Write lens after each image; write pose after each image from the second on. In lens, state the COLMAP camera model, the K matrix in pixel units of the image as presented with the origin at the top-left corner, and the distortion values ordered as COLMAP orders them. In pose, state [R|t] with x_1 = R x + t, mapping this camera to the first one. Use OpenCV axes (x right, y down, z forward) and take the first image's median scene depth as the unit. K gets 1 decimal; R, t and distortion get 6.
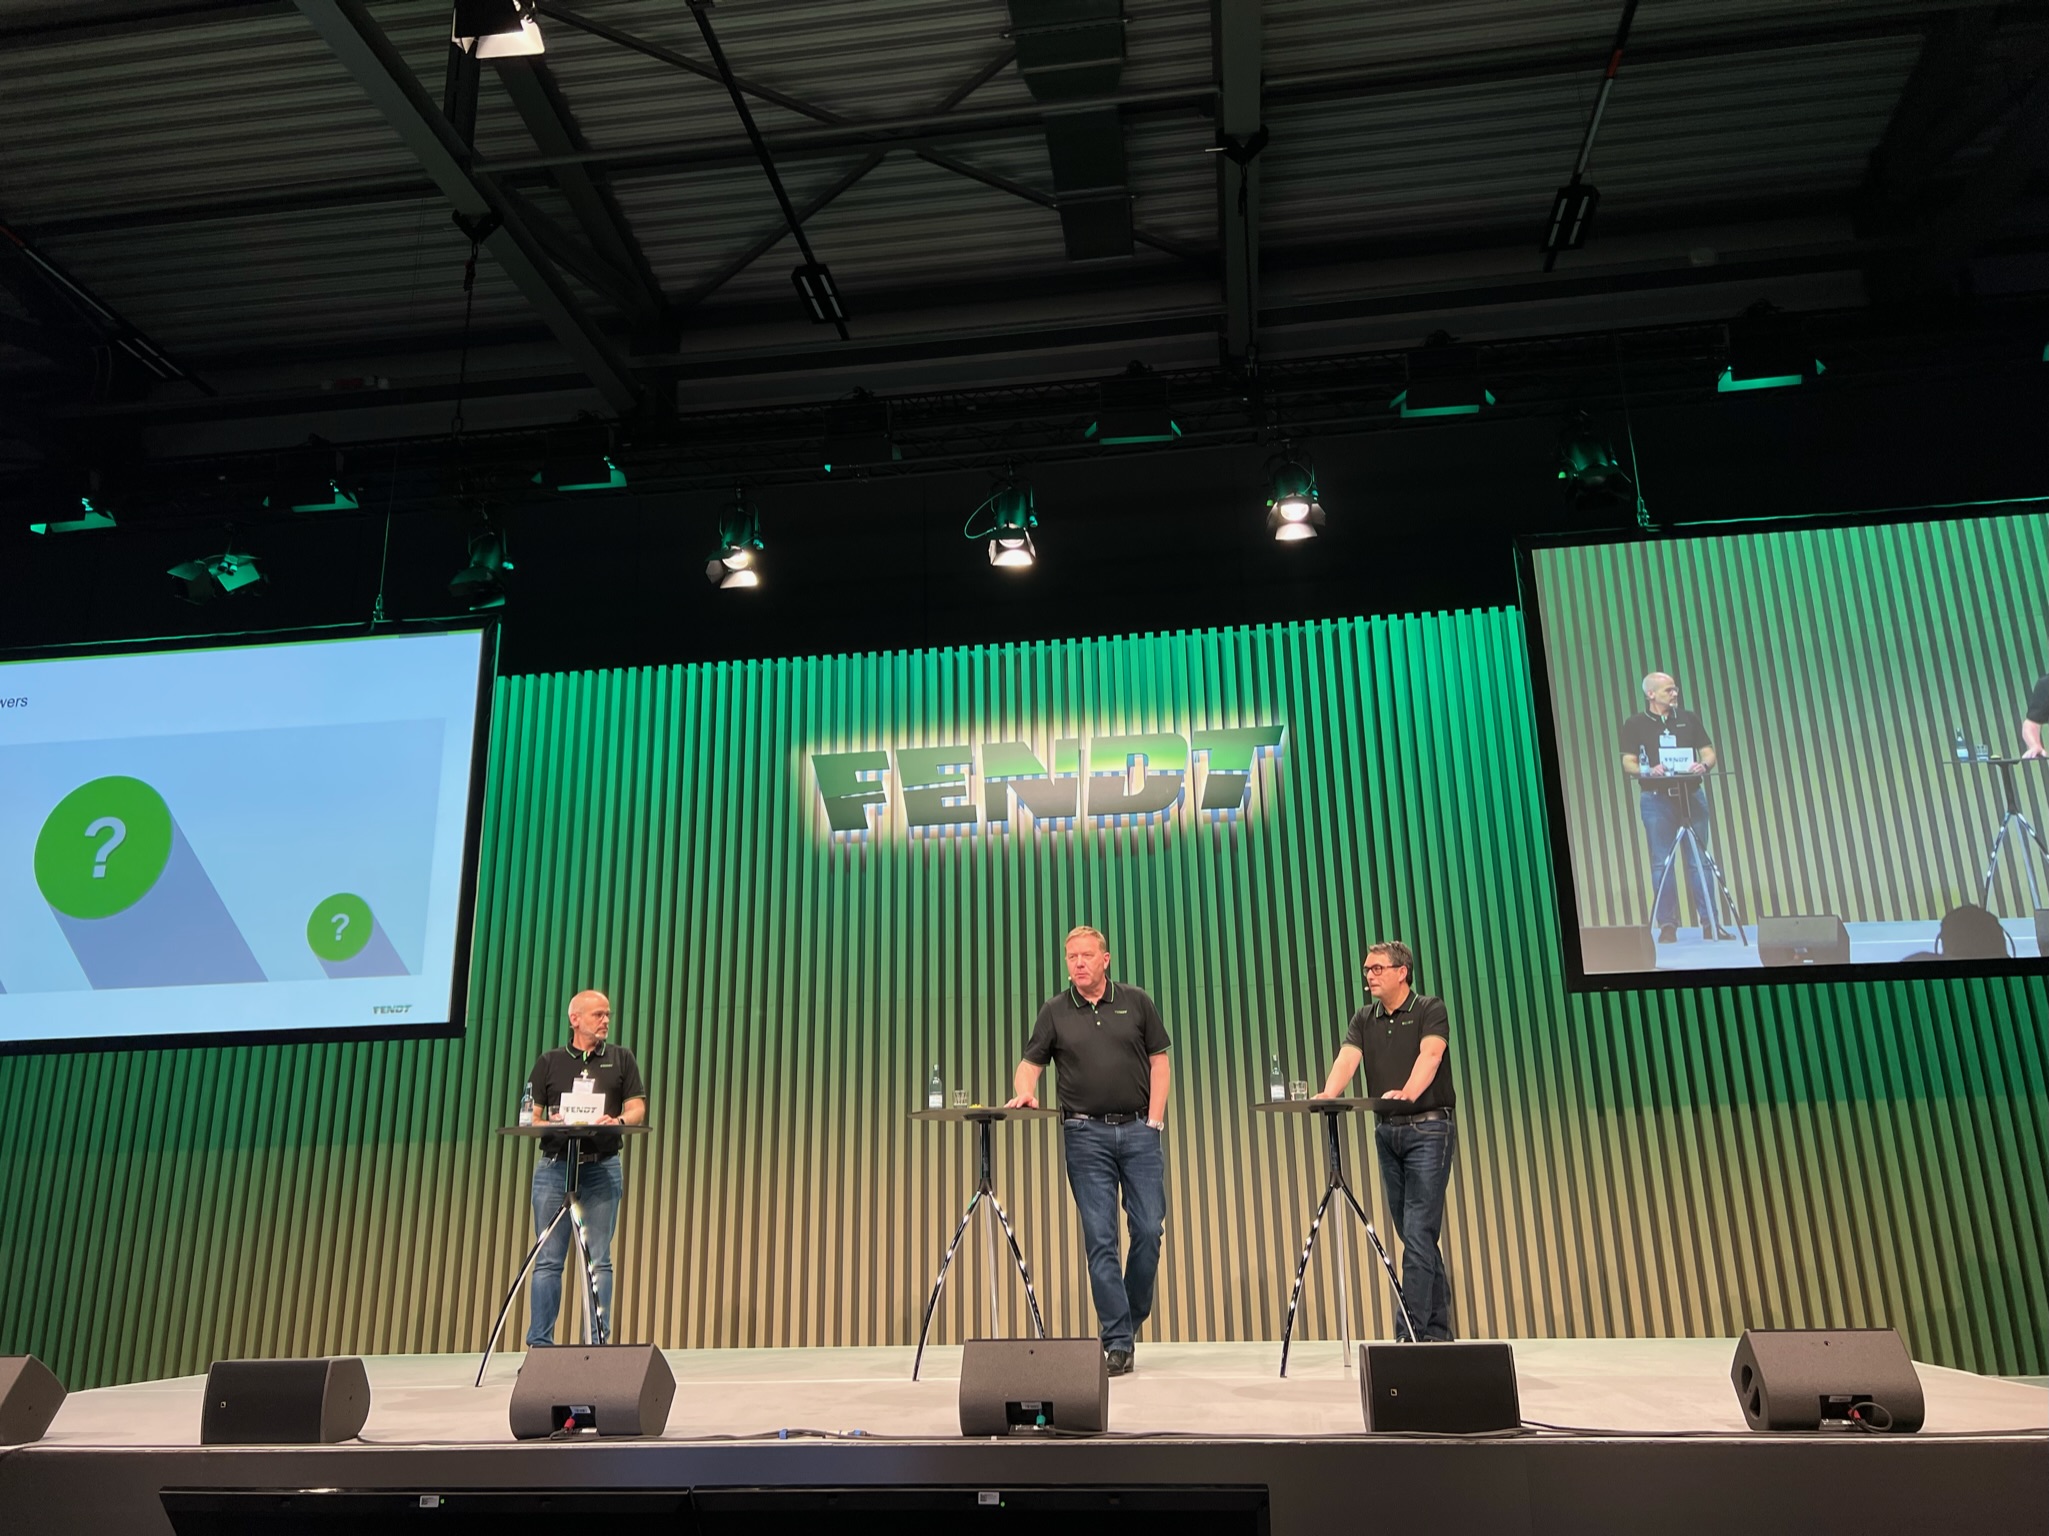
lens RADIAL K [[1575.4, 0, 1024.5], [0, 1575.4, 768.0], [0, 0, 1]] dist [0.052954, -0.047640]
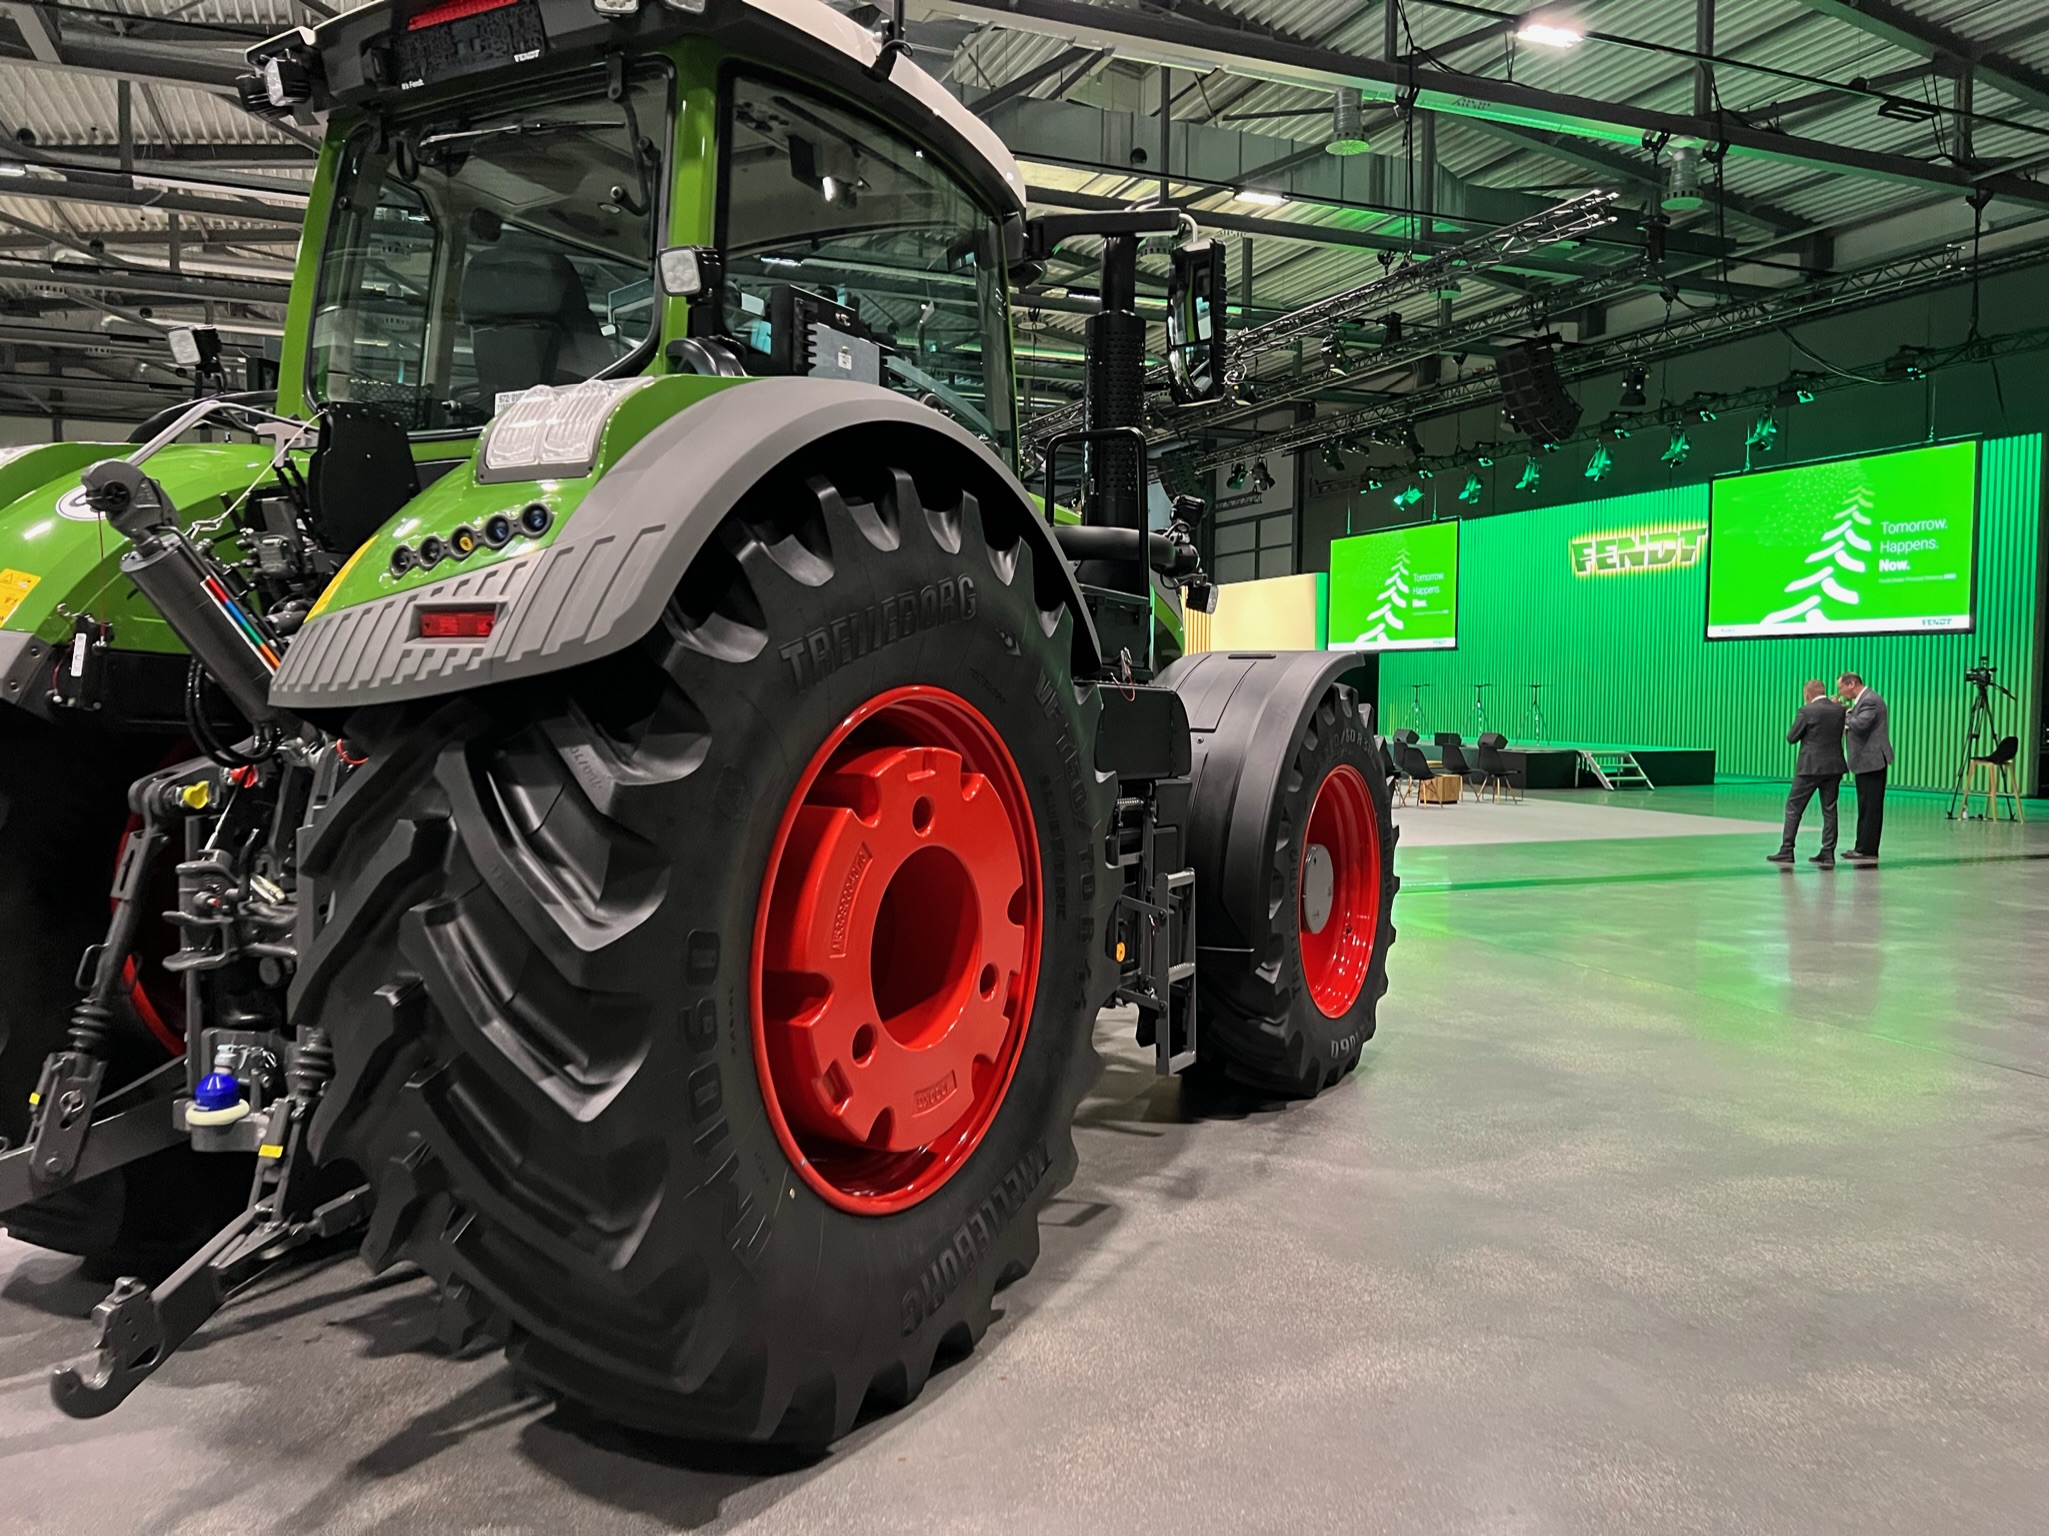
lens RADIAL K [[1575.4, 0, 1024.5], [0, 1575.4, 768.0], [0, 0, 1]] dist [0.052954, -0.047640]
pose [[0.515708, 0.061426, -0.854560, 1.796981], [0.233322, 0.949659, 0.209067, -0.446715], [0.824382, -0.307205, 0.475414, -1.244464]]
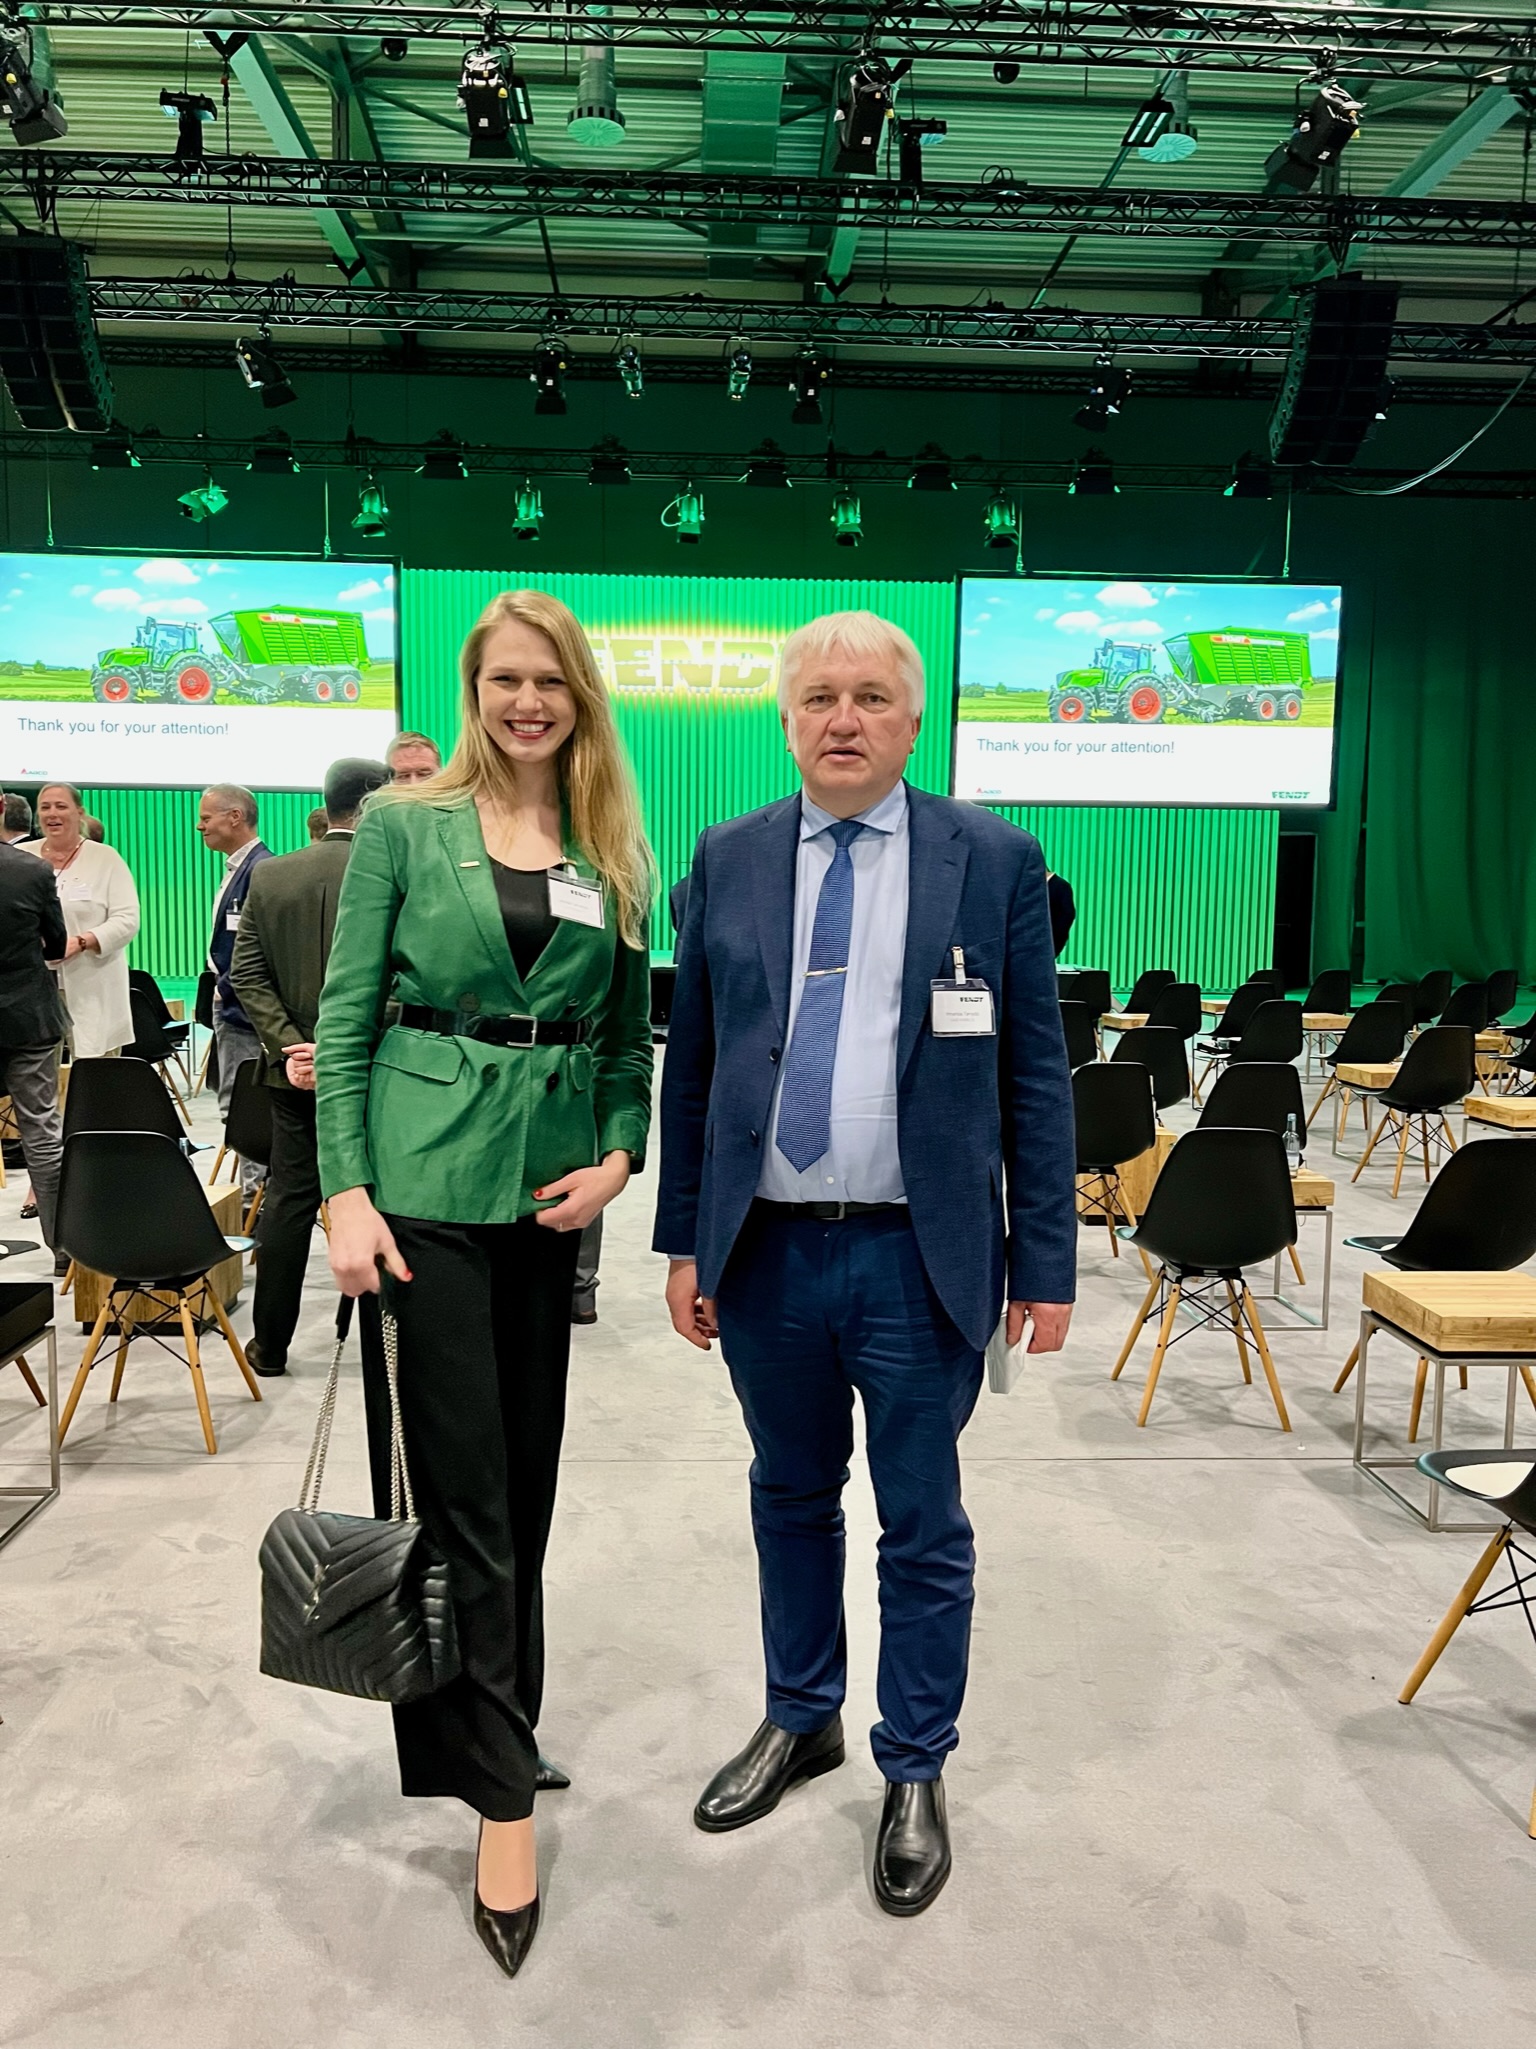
lens RADIAL K [[1574.1, 0, 733.0], [0, 1574.1, 1029.3], [0, 0, 1]] dist [0.307900, -0.623668]
pose [[0.987129, 0.017815, 0.158931, -0.227087], [-0.073426, 0.933329, 0.351433, -0.247642], [-0.142075, -0.358580, 0.922624, -0.844049]]
